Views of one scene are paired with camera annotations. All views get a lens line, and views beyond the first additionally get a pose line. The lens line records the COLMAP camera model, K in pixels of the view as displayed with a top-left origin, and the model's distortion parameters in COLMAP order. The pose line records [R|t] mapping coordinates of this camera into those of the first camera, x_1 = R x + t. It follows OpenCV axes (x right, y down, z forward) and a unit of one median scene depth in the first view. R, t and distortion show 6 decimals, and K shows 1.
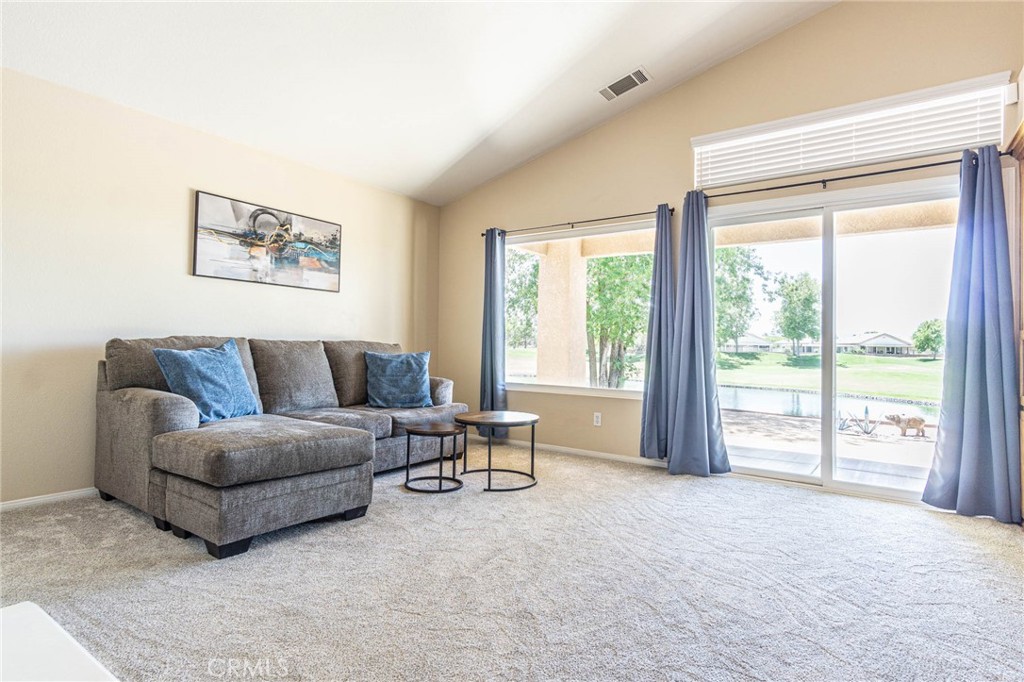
lens RADIAL K [[540.8, 0, 512.0], [0, 540.8, 341.0], [0, 0, 1]] dist [0.002408, 0.013096]
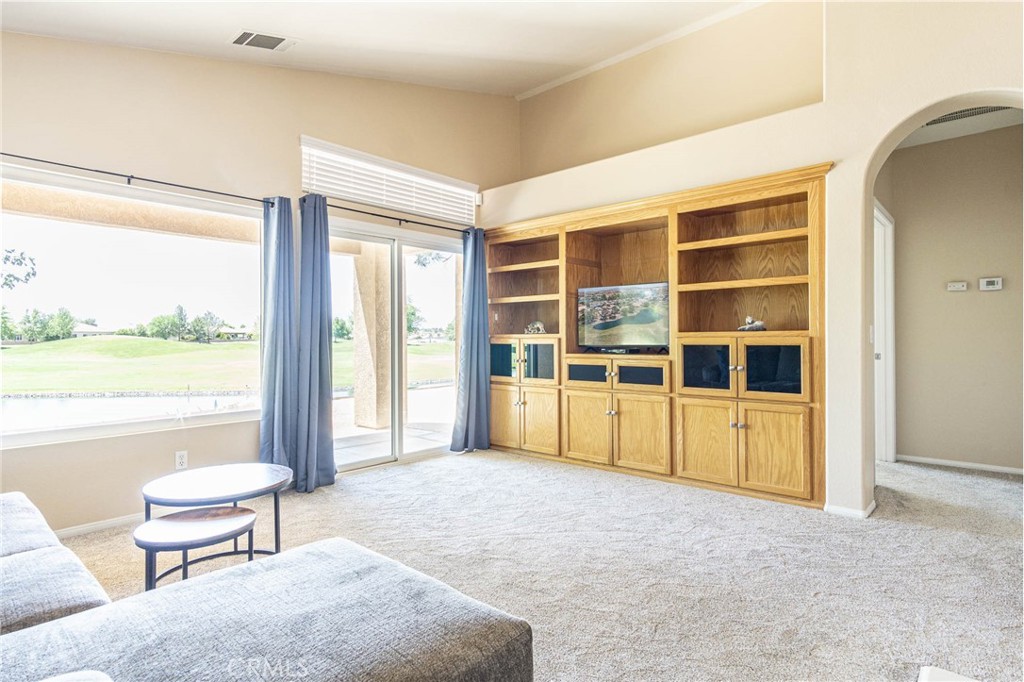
lens RADIAL K [[540.8, 0, 512.0], [0, 540.8, 341.0], [0, 0, 1]] dist [0.002408, 0.013096]
pose [[0.120563, -0.016464, 0.992569, -0.561528], [-0.007698, 0.999817, 0.017520, -0.033831], [-0.992676, -0.009753, 0.120414, 0.527532]]
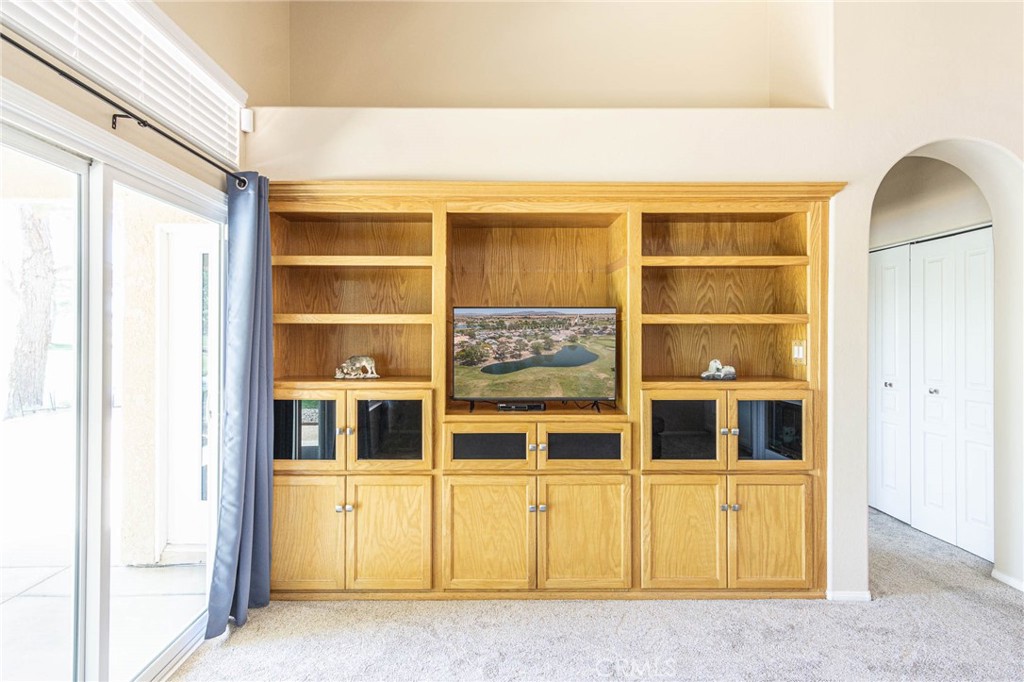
lens RADIAL K [[540.8, 0, 512.0], [0, 540.8, 341.0], [0, 0, 1]] dist [0.002408, 0.013096]
pose [[-0.575691, -0.017991, 0.817469, -0.033276], [-0.018114, 0.999793, 0.009248, -0.089172], [-0.817467, -0.009484, -0.575898, 0.869198]]
